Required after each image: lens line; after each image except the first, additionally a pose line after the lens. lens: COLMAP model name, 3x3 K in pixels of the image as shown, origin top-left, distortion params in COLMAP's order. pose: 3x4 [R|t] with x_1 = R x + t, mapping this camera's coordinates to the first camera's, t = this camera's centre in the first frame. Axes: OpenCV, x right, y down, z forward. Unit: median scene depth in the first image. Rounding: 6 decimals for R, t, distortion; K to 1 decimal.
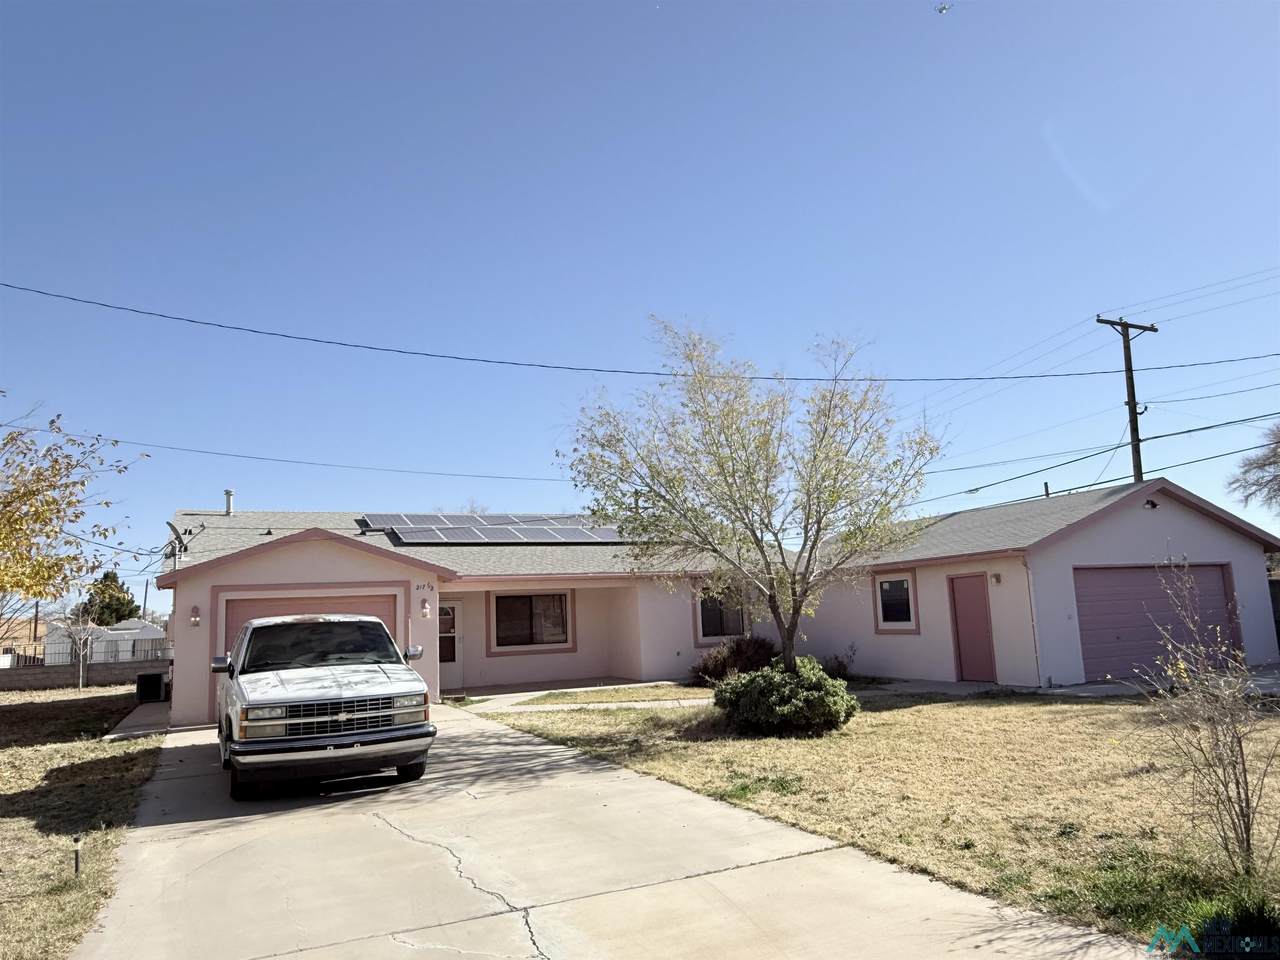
lens RADIAL K [[868.0, 0, 642.8], [0, 868.0, 491.6], [0, 0, 1]] dist [-0.017033, 0.026863]
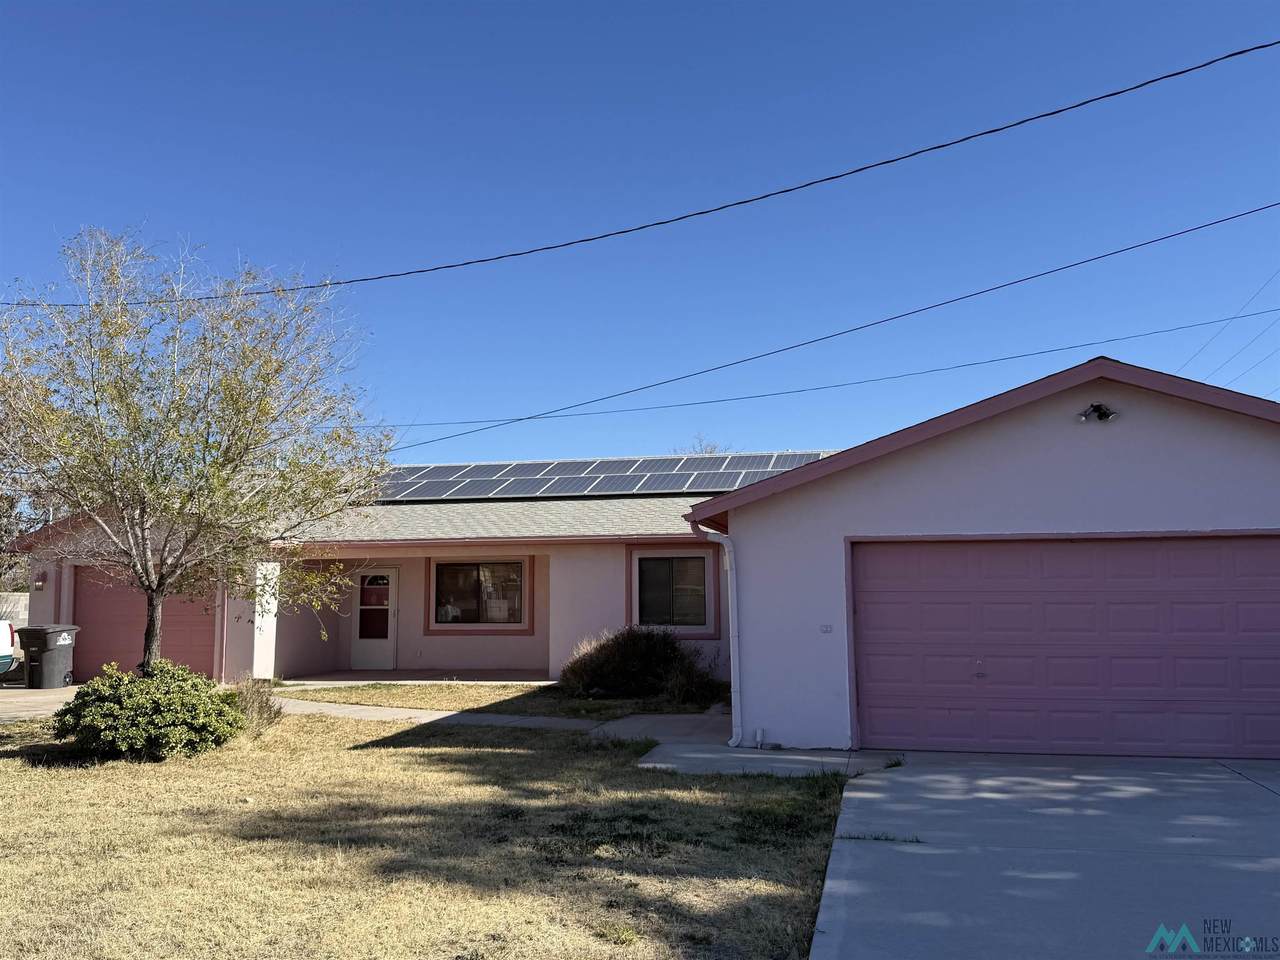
lens RADIAL K [[1118.2, 0, 660.5], [0, 1118.2, 516.5], [0, 0, 1]] dist [0.093566, -0.107871]
pose [[0.797415, -0.003713, -0.603420, 0.659370], [0.059576, 0.995580, 0.072602, 0.010539], [0.600483, -0.093843, 0.794112, 0.282017]]
